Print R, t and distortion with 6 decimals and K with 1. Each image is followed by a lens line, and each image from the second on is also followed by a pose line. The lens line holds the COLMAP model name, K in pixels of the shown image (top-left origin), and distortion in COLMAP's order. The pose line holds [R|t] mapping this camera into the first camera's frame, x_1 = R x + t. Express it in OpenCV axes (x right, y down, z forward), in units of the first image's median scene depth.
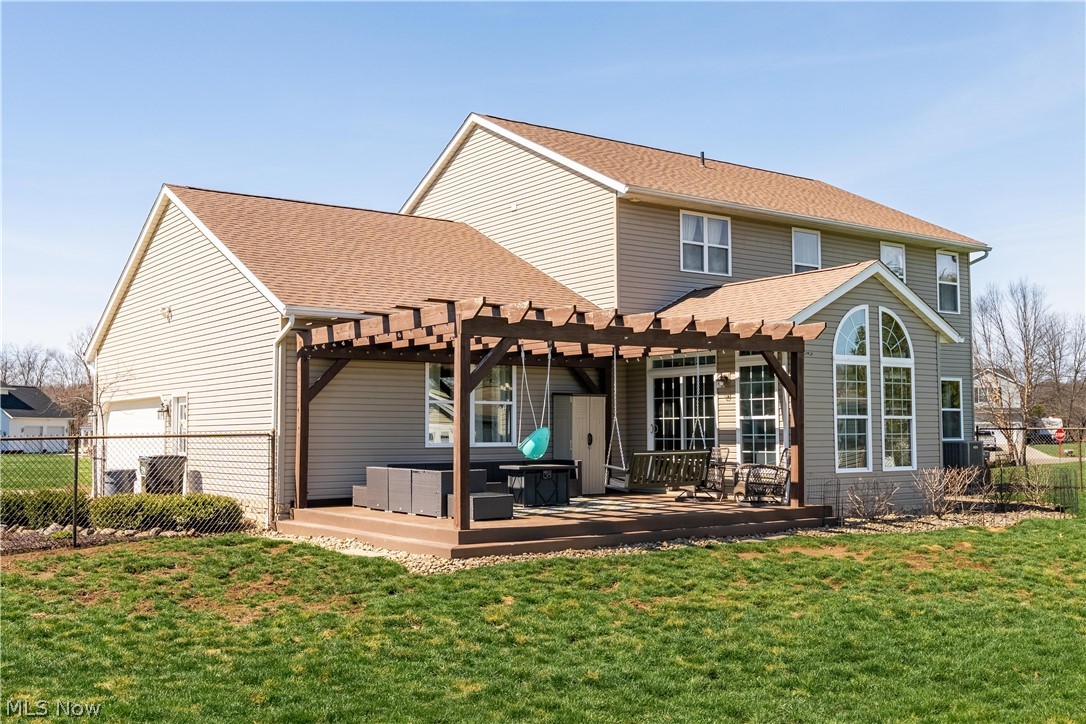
lens RADIAL K [[1109.4, 0, 542.6], [0, 1109.4, 357.5], [0, 0, 1]] dist [0.008649, 0.000000]
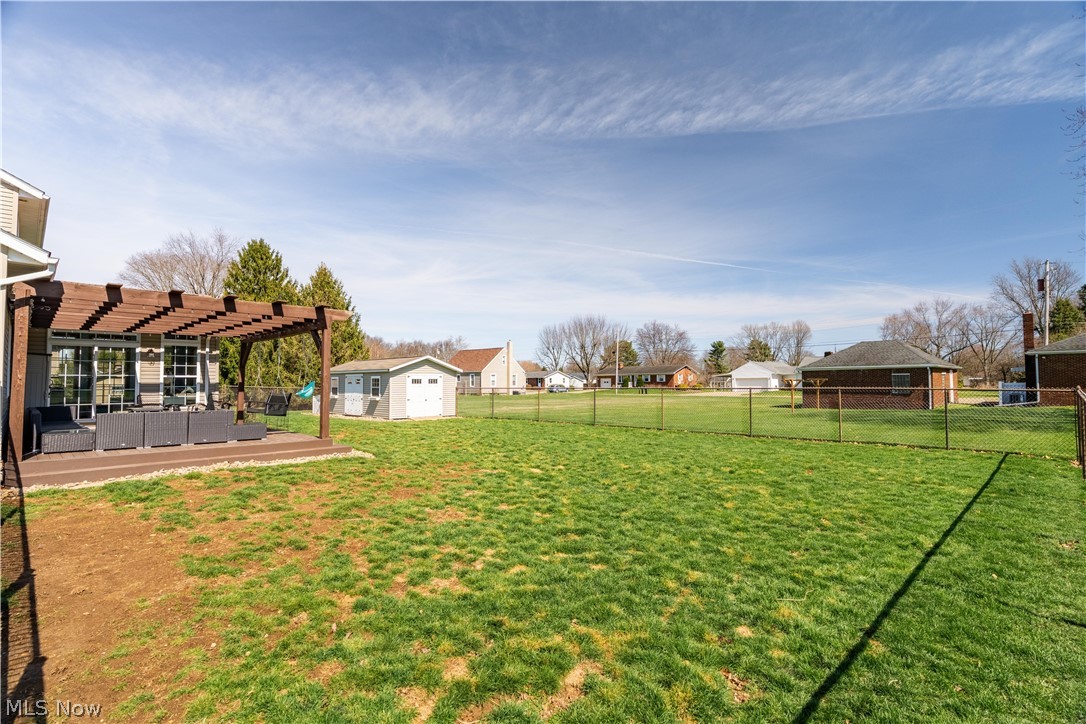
lens RADIAL K [[520.4, 0, 545.5], [0, 520.4, 358.4], [0, 0, 1]] dist [-0.011156, 0.001930]
pose [[-0.170341, 0.049978, 0.984117, -0.676952], [-0.066833, 0.995827, -0.062141, 0.037715], [-0.983116, -0.076357, -0.166290, 0.570805]]
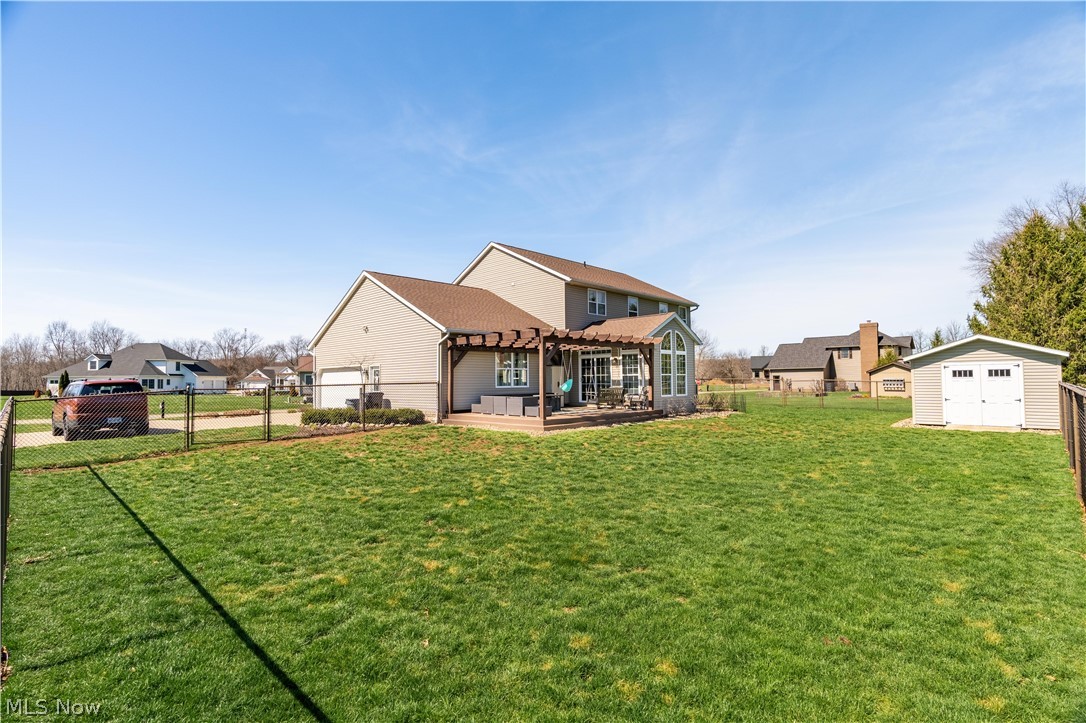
lens RADIAL K [[520.4, 0, 550.8], [0, 520.4, 361.9], [0, 0, 1]] dist [-0.011156, 0.001930]
pose [[0.983933, 0.001062, 0.178536, -0.184725], [-0.006241, 0.999576, 0.028450, -0.006652], [-0.178430, -0.029107, 0.983522, -0.107665]]
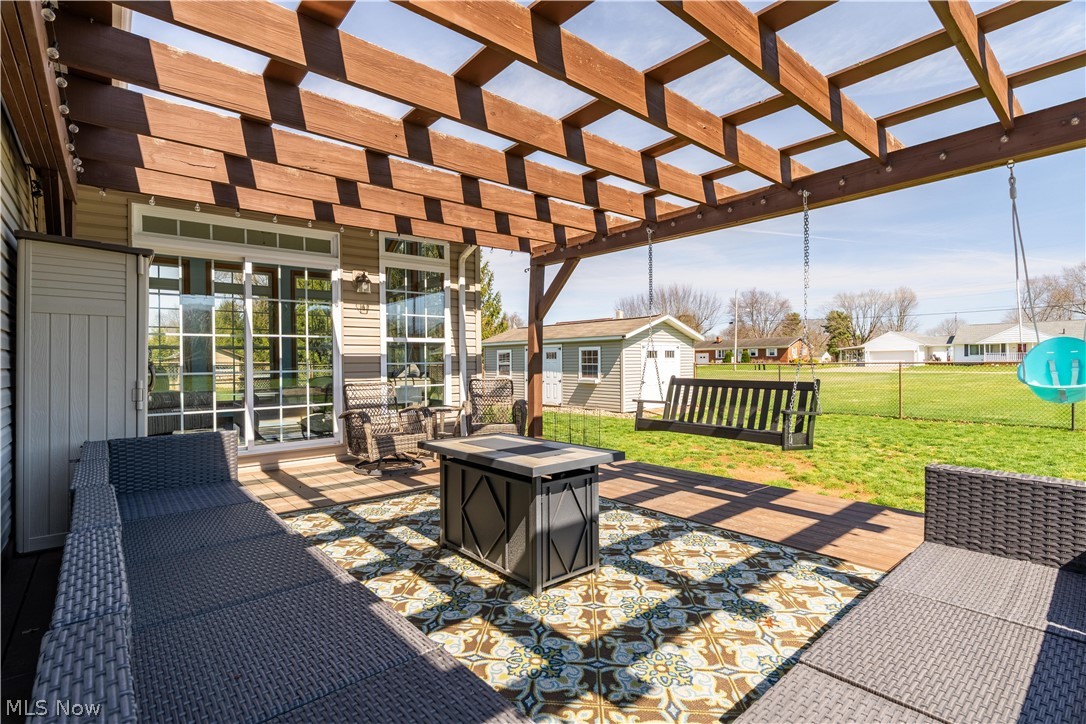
lens RADIAL K [[520.4, 0, 543.5], [0, 520.4, 361.1], [0, 0, 1]] dist [-0.011156, 0.001930]
pose [[-0.083226, 0.001904, 0.996529, -0.159597], [-0.059702, 0.998192, -0.006894, 0.064387], [-0.994741, -0.060069, -0.082961, 0.926267]]
